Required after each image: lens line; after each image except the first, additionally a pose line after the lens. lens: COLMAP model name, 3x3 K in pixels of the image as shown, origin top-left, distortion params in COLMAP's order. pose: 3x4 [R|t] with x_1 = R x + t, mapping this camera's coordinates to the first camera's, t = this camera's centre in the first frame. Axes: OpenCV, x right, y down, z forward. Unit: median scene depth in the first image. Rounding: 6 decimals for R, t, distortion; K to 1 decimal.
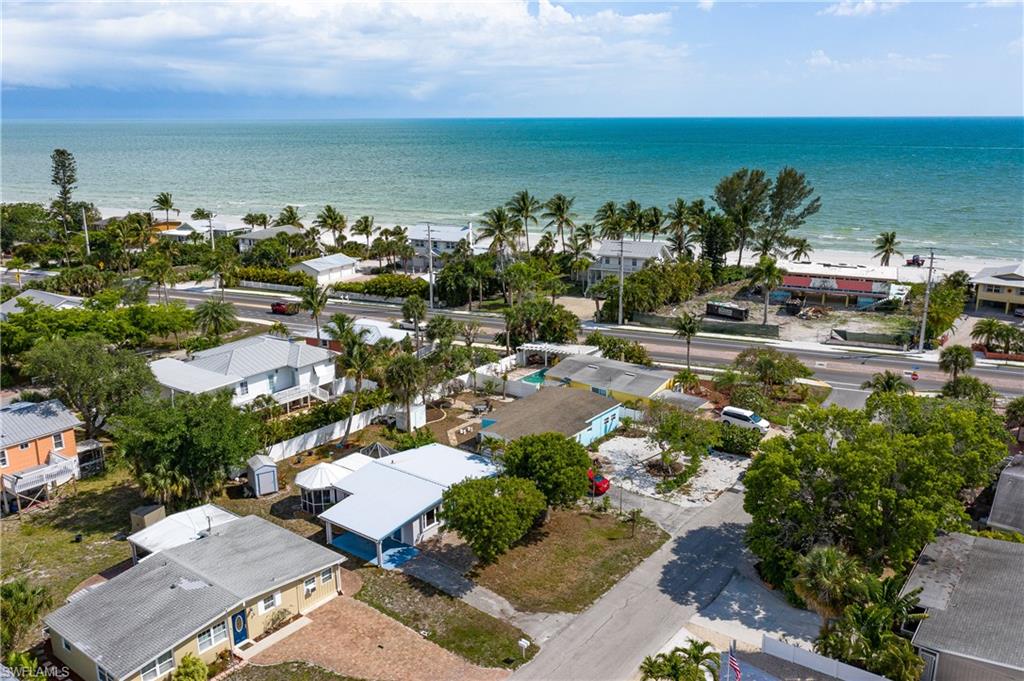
lens RADIAL K [[808.9, 0, 507.8], [0, 808.9, 343.3], [0, 0, 1]] dist [0.006974, 0.005910]
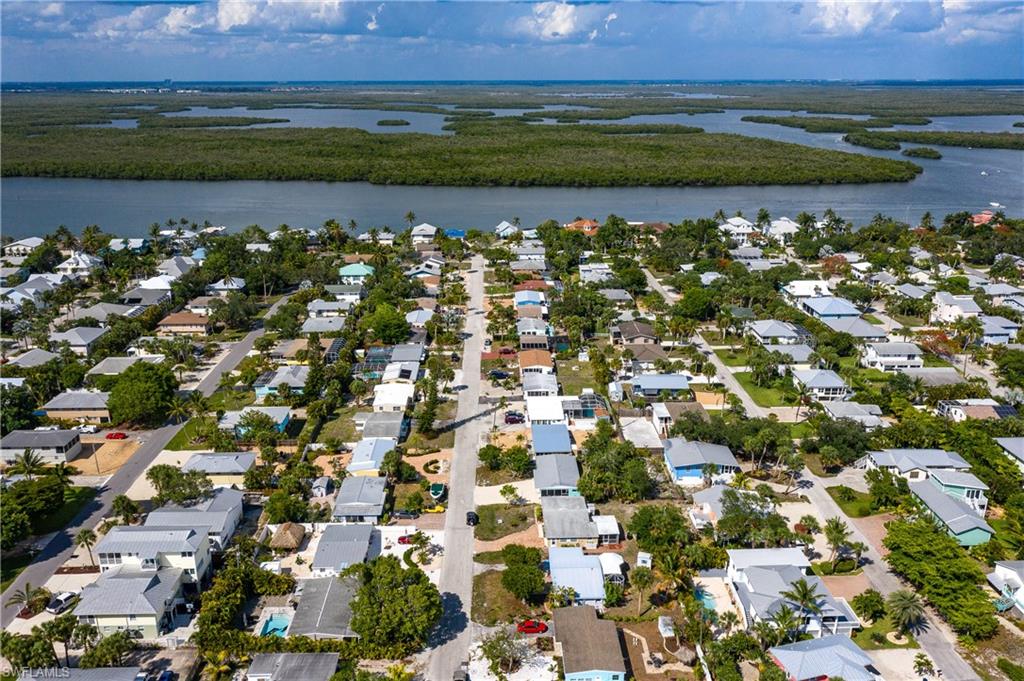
lens RADIAL K [[808.9, 0, 507.8], [0, 808.9, 343.3], [0, 0, 1]] dist [0.006974, 0.005910]
pose [[-0.781109, 0.188452, -0.595276, 1.049133], [-0.162362, 0.859268, 0.485075, -1.199348], [0.602915, 0.475547, -0.640584, 1.733150]]
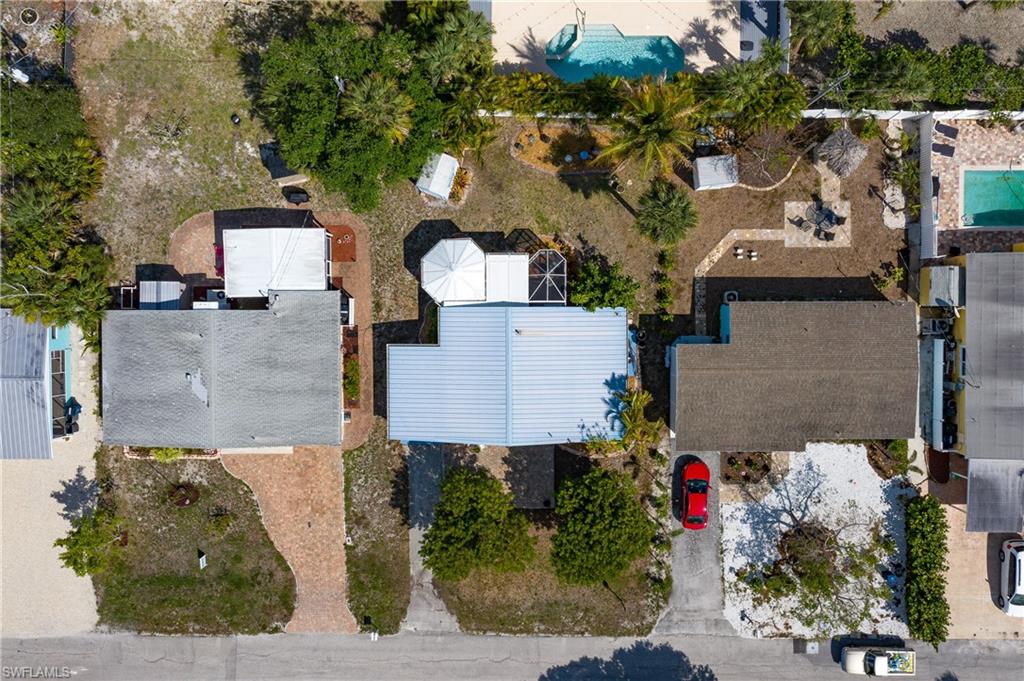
lens RADIAL K [[808.9, 0, 507.8], [0, 808.9, 343.3], [0, 0, 1]] dist [0.006974, 0.005910]
pose [[0.608001, 0.793920, 0.005040, -0.128740], [-0.198639, 0.145970, 0.969142, -0.543438], [0.768686, -0.590240, 0.246453, 0.710219]]
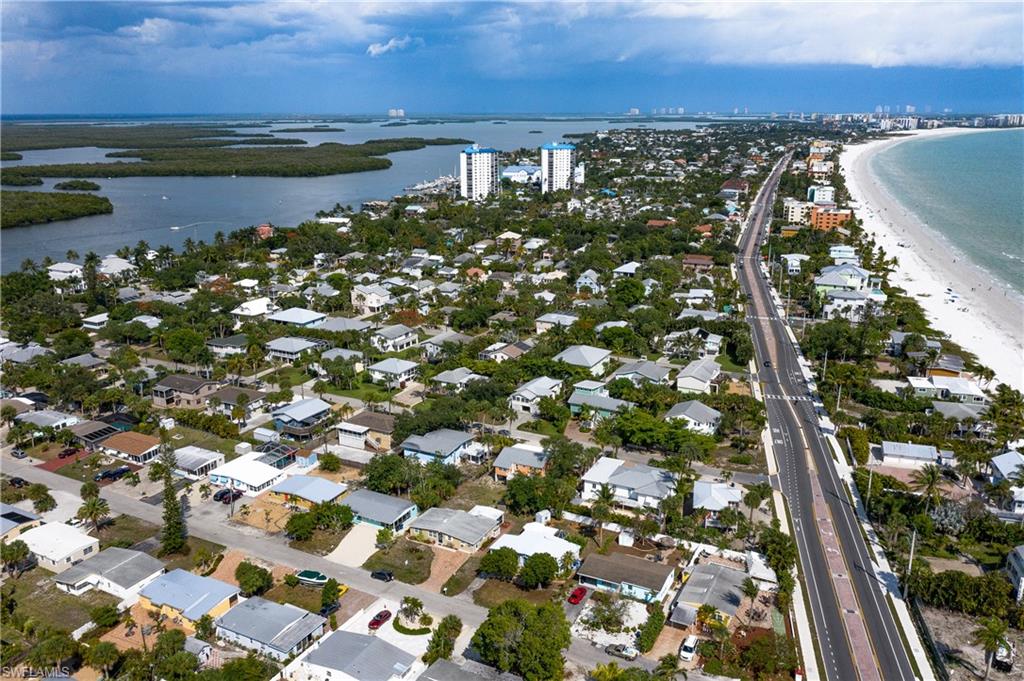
lens RADIAL K [[808.9, 0, 507.8], [0, 808.9, 343.3], [0, 0, 1]] dist [0.006974, 0.005910]
pose [[0.155511, 0.266356, -0.951247, 1.737805], [-0.244983, 0.943278, 0.224075, -0.796371], [0.956974, 0.198193, 0.211943, 0.254534]]
